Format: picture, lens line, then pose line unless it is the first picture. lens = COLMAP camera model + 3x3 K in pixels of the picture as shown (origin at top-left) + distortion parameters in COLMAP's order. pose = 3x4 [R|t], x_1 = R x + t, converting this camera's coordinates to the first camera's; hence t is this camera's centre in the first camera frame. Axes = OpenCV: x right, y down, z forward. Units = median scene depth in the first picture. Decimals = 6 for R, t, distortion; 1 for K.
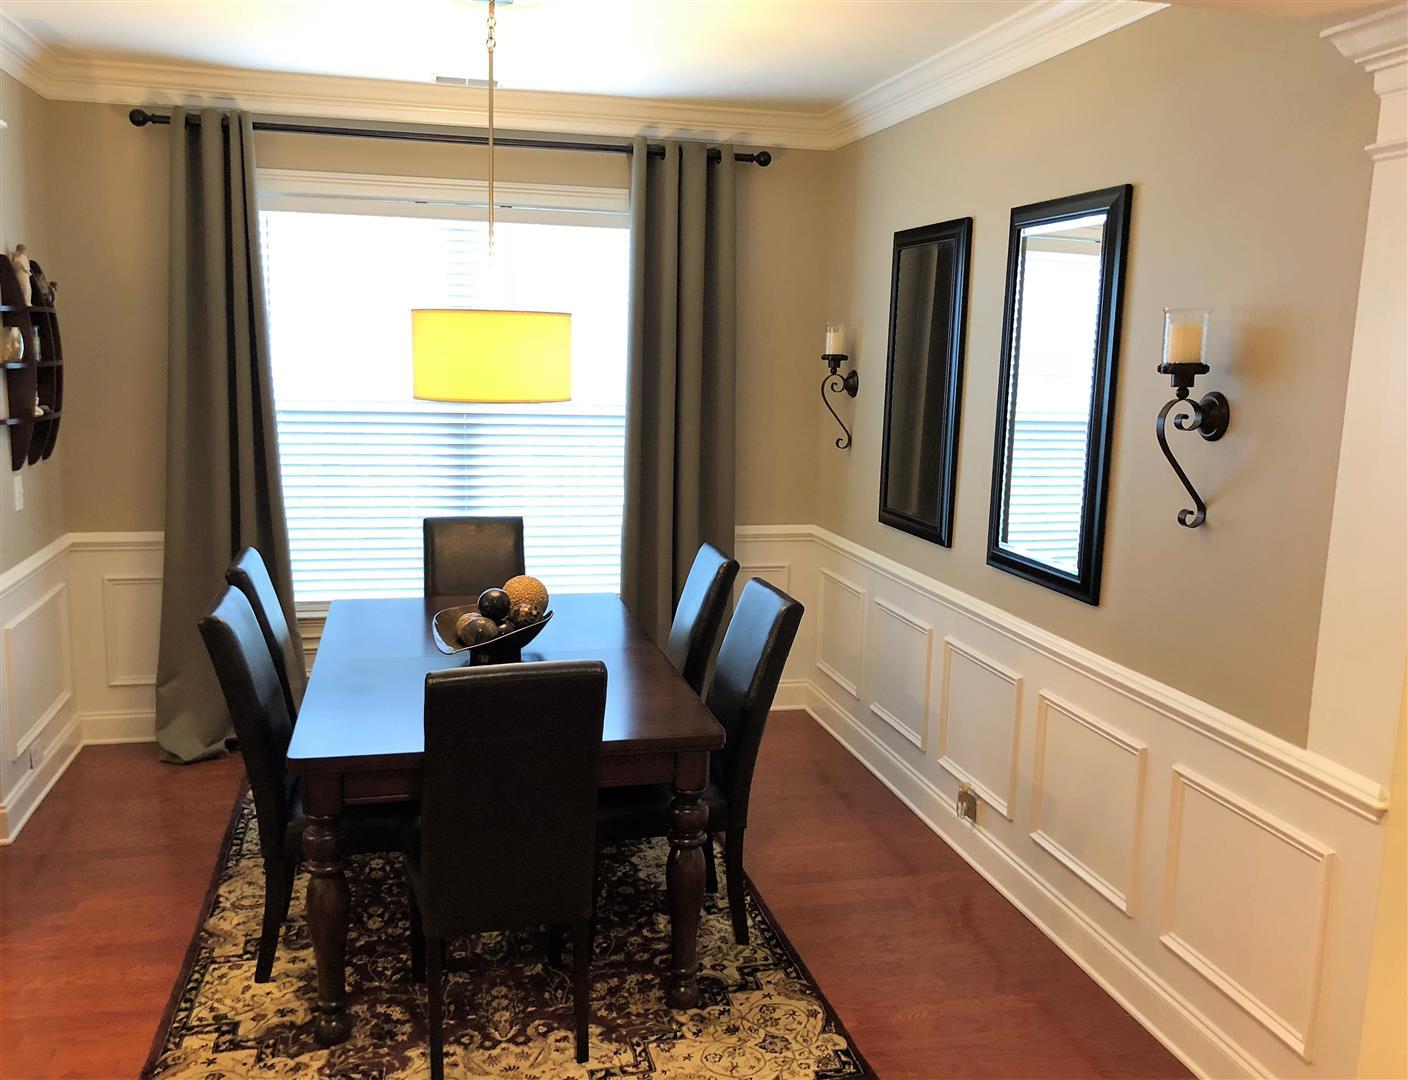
lens RADIAL K [[1208.9, 0, 704.0], [0, 1208.9, 540.0], [0, 0, 1]] dist [0.006845, -0.009452]
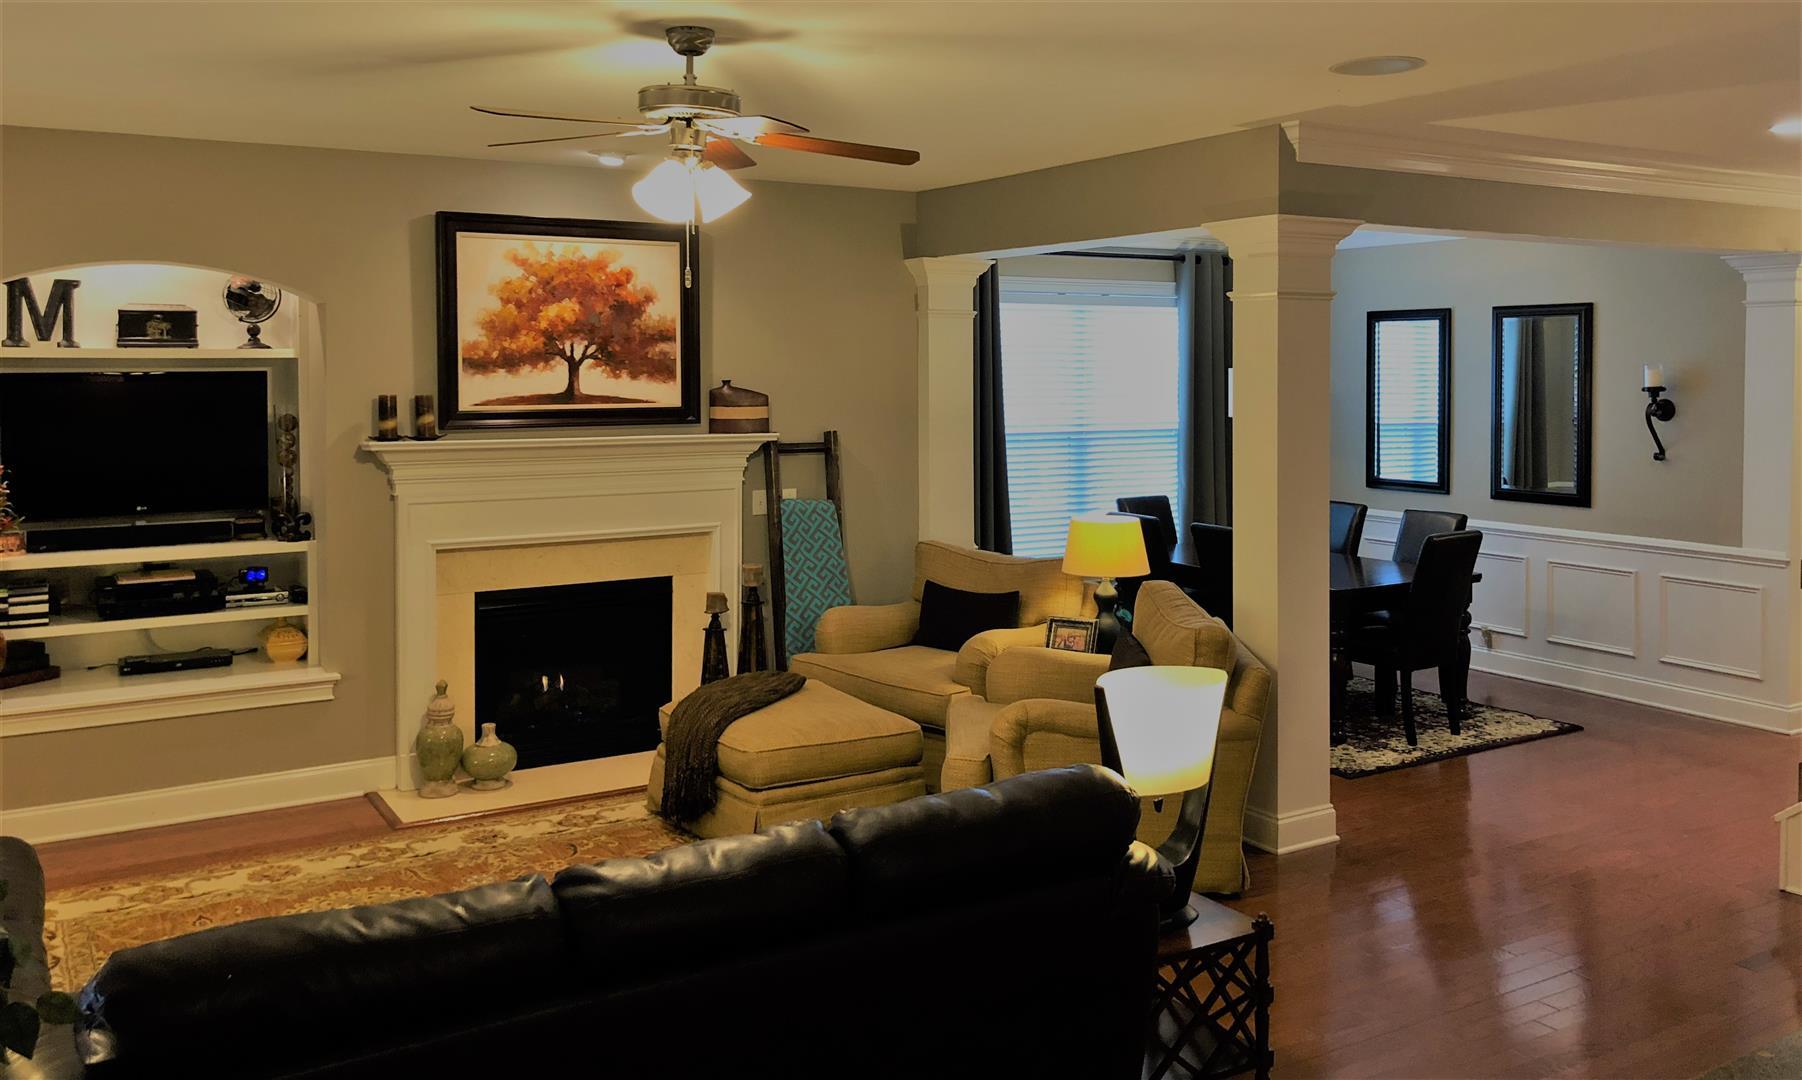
lens RADIAL K [[1477.9, 0, 899.9], [0, 1477.9, 398.4], [0, 0, 1]] dist [0.005674, 0.012174]
pose [[0.951373, -0.032722, 0.306300, -1.613433], [0.074095, 0.989457, -0.124438, 0.103369], [-0.298998, 0.141082, 0.943767, -1.066423]]
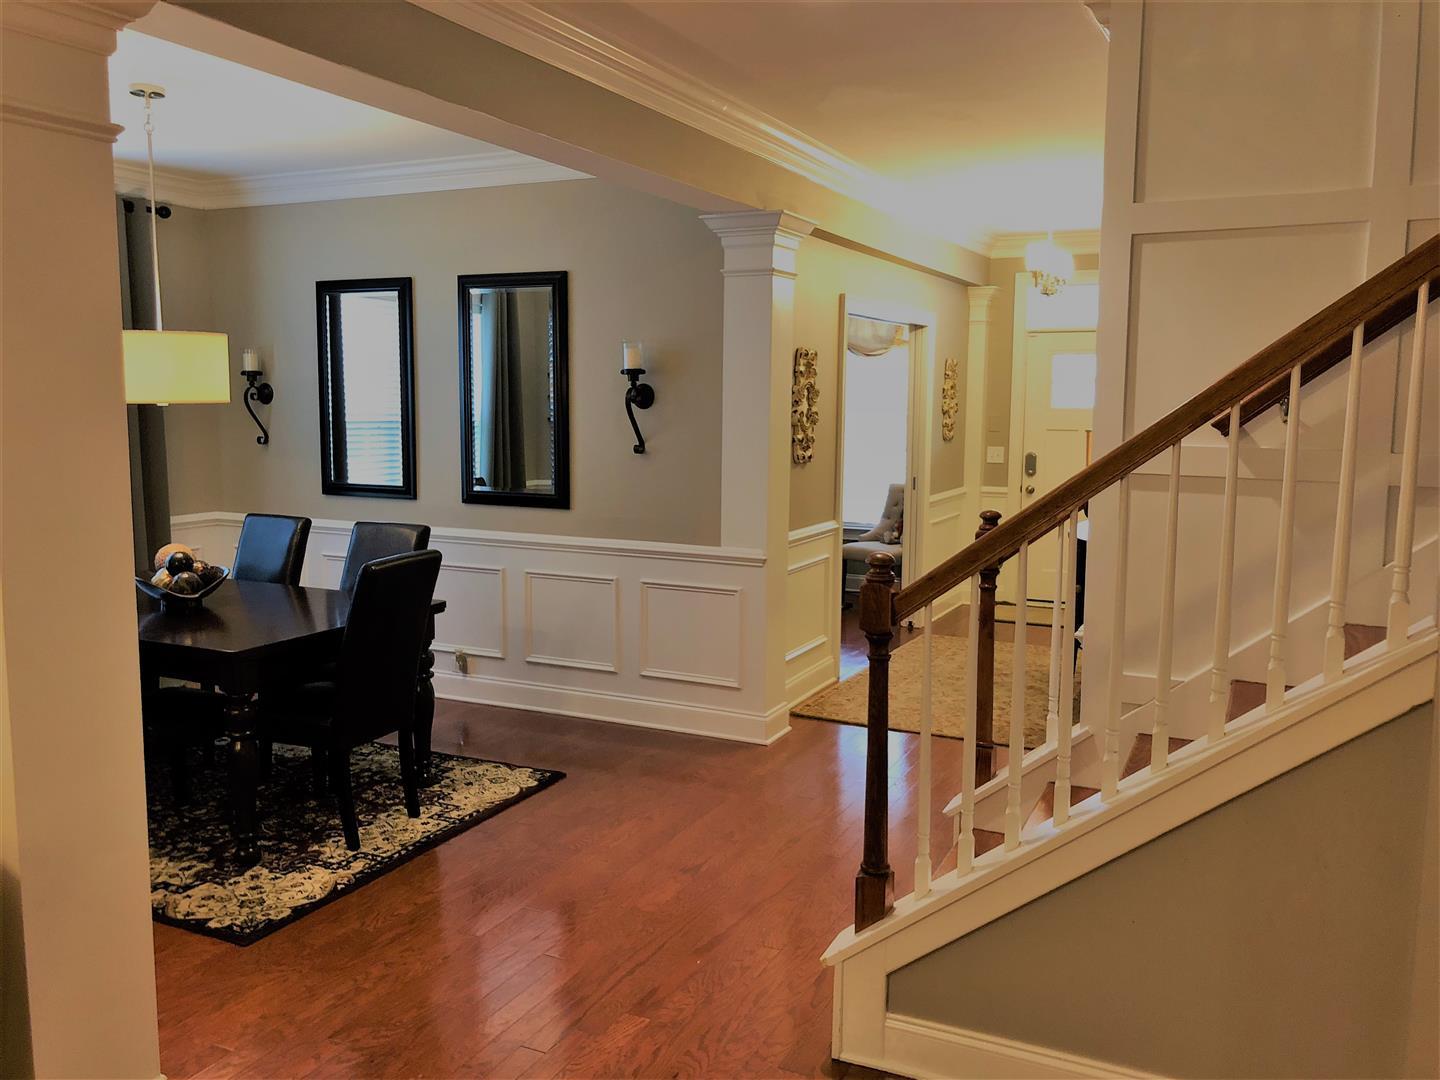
lens RADIAL K [[1175.6, 0, 720.0], [0, 1175.6, 540.0], [0, 0, 1]] dist [0.091982, -0.178700]
pose [[0.633526, -0.114318, 0.765229, -0.910761], [0.132121, 0.990482, 0.038587, 0.066318], [-0.762357, 0.076657, 0.642600, -0.282517]]
